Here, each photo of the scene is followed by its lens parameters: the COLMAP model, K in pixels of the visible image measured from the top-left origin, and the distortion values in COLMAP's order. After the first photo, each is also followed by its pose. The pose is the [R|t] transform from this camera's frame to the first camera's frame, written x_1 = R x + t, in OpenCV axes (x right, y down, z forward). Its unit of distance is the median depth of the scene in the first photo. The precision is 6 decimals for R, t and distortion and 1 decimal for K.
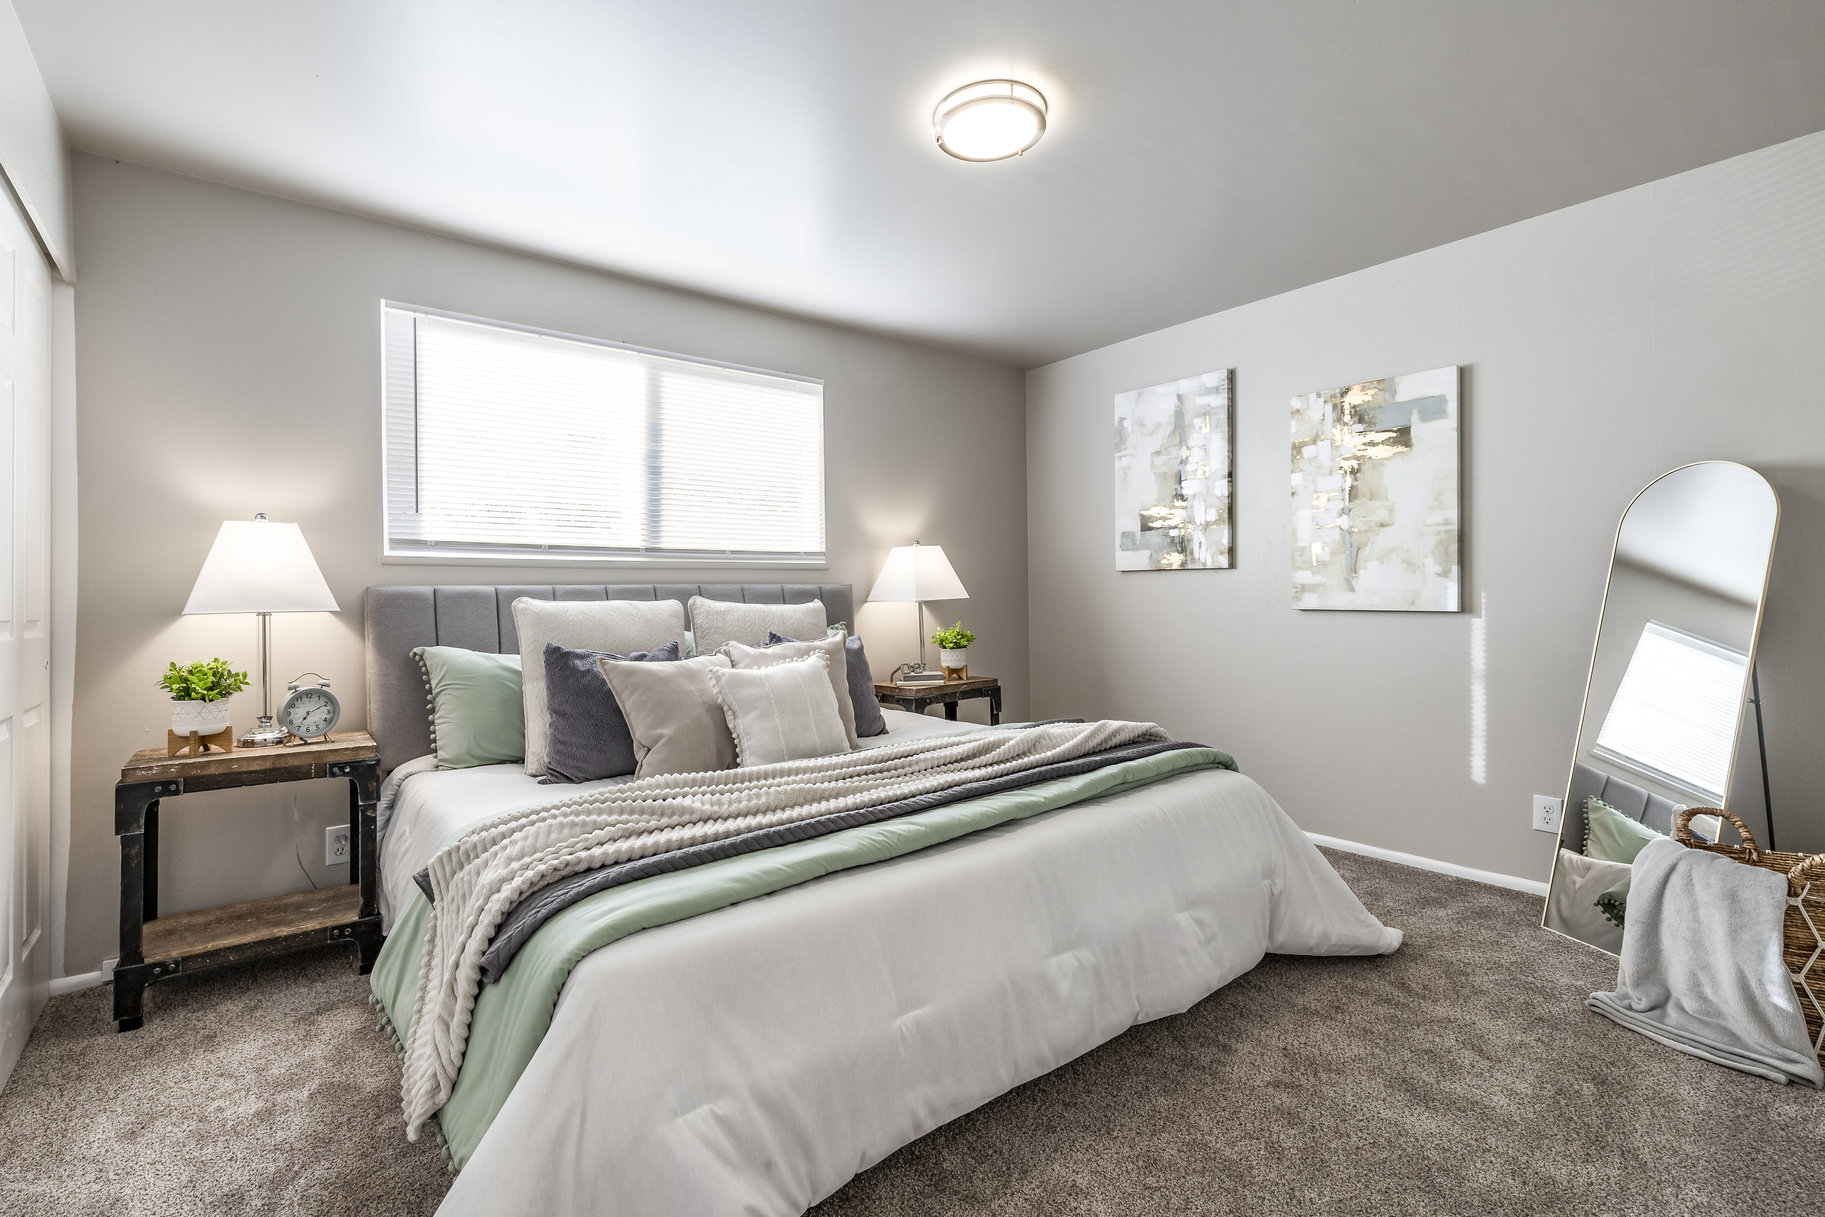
lens RADIAL K [[845.1, 0, 914.1], [0, 845.1, 600.9], [0, 0, 1]] dist [-0.000028, 0.002162]
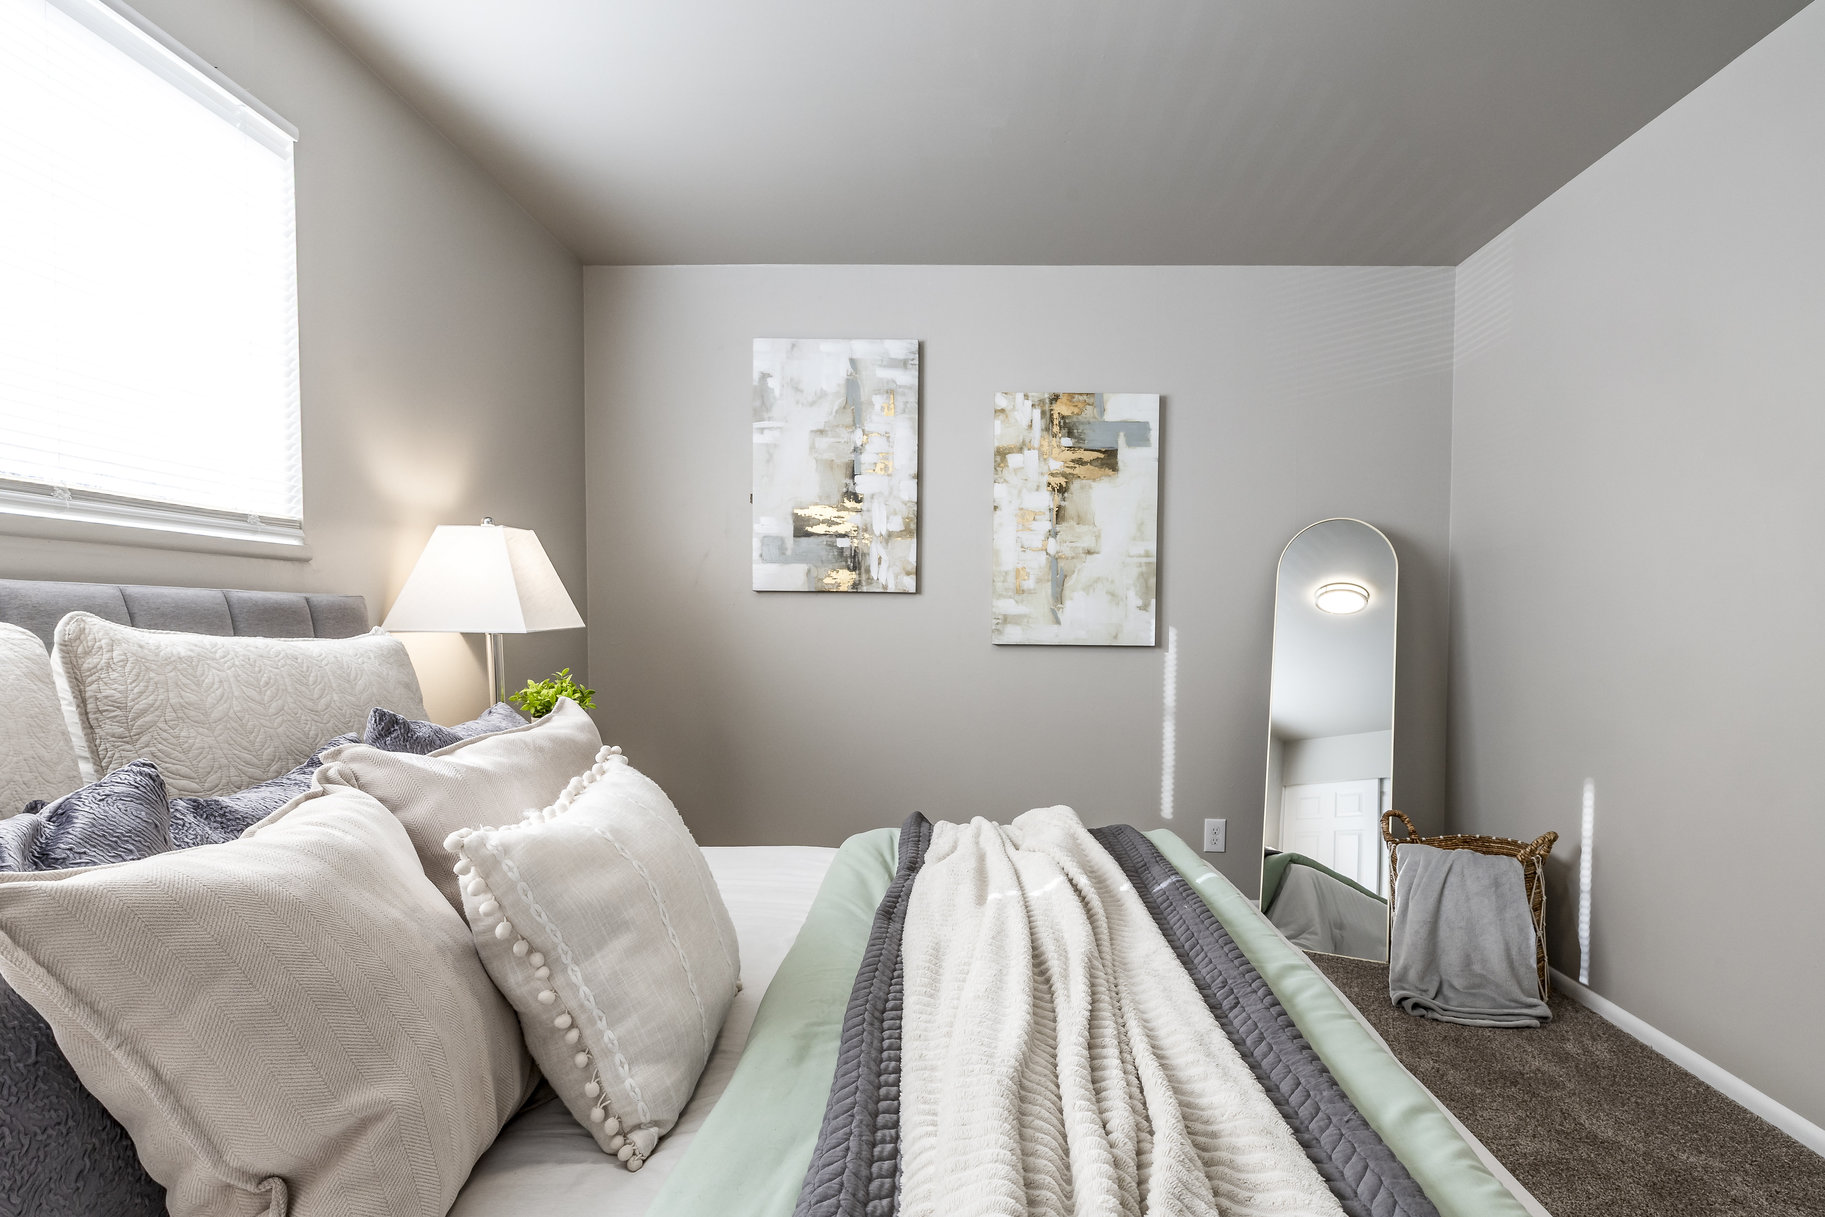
lens RADIAL K [[897.0, 0, 964.2], [0, 897.0, 663.1], [0, 0, 1]] dist [0.004689, 0.000747]
pose [[0.626269, -0.021493, 0.779311, -0.278332], [-0.005055, 0.999487, 0.031628, 0.000807], [-0.779591, -0.023747, 0.625839, 0.459443]]
